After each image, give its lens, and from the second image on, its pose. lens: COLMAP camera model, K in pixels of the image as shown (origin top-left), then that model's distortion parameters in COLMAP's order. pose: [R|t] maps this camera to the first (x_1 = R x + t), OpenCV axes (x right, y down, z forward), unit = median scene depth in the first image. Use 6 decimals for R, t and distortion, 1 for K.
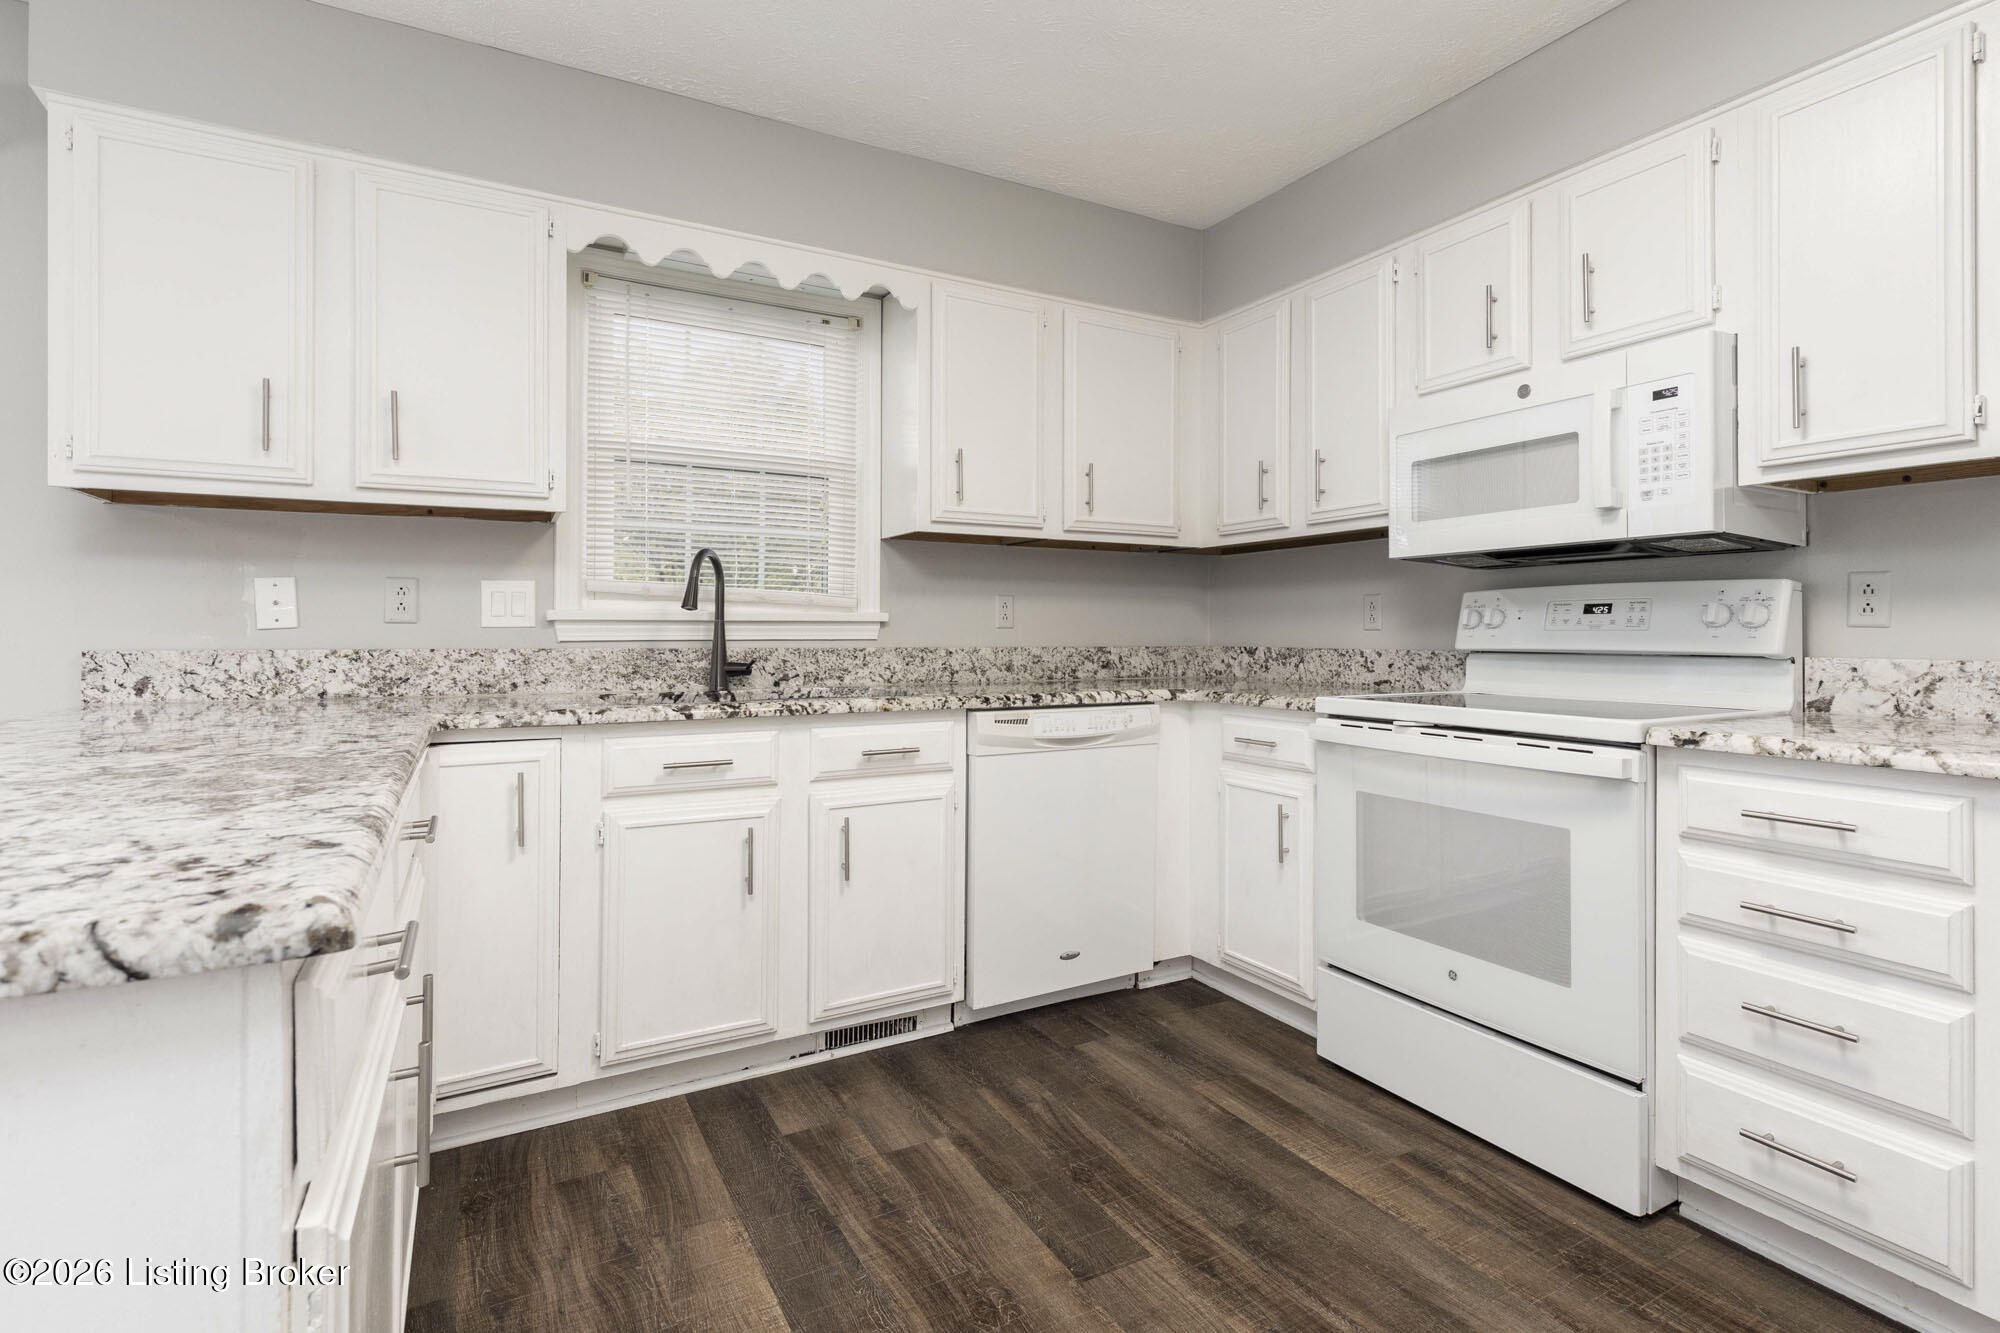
lens RADIAL K [[924.7, 0, 1002.3], [0, 924.7, 628.8], [0, 0, 1]] dist [-0.010454, 0.002846]
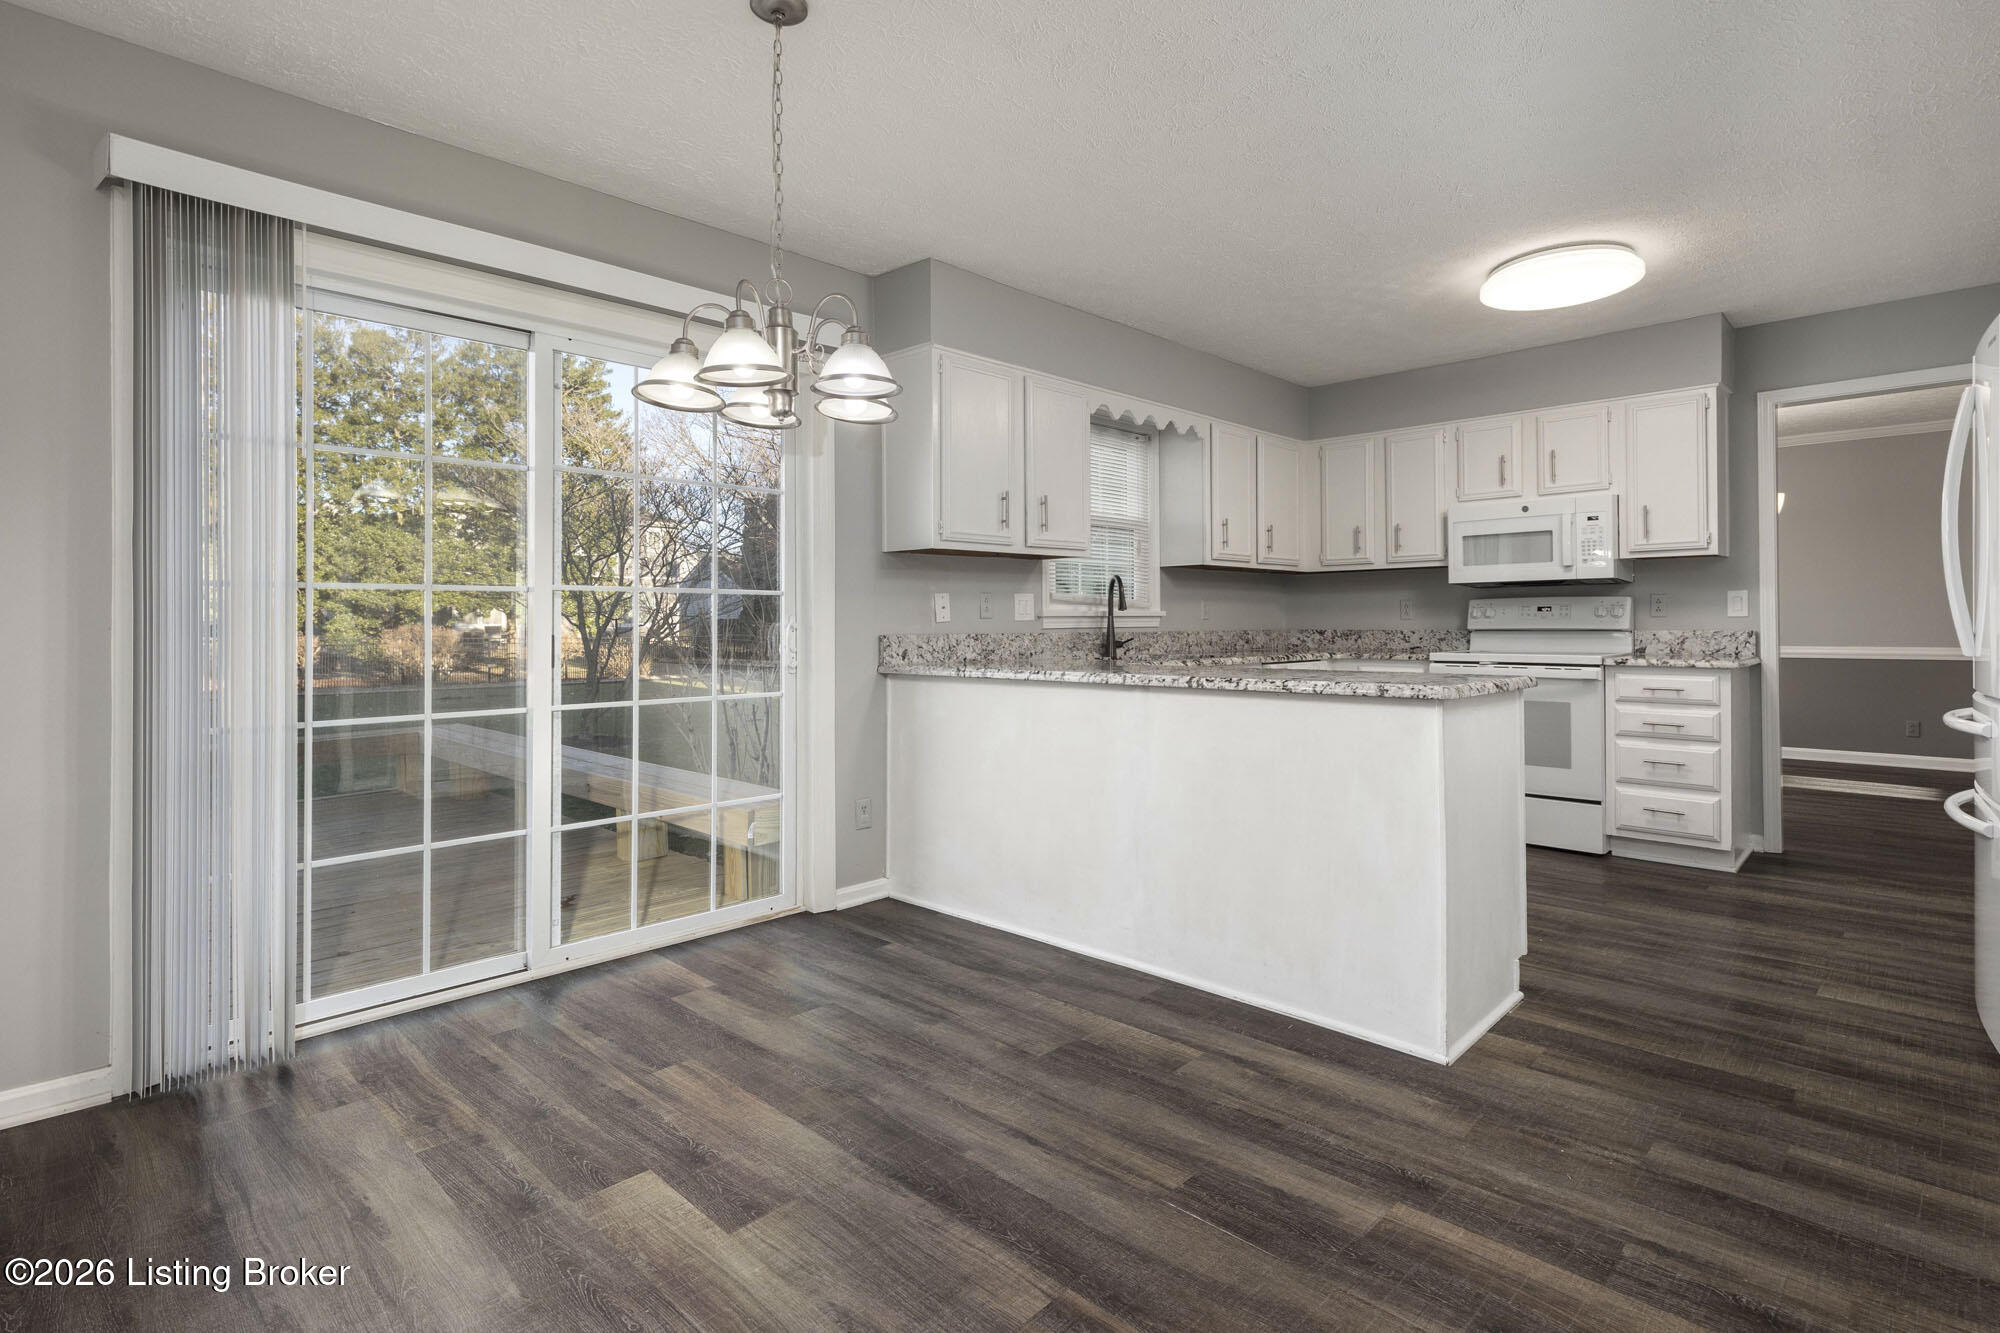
lens RADIAL K [[976.6, 0, 999.4], [0, 976.6, 615.3], [0, 0, 1]] dist [0.025710, -0.001014]
pose [[0.957567, -0.004458, 0.288176, -1.188109], [0.005202, 0.999985, -0.001813, -0.009755], [-0.288163, 0.003235, 0.957576, -0.791987]]
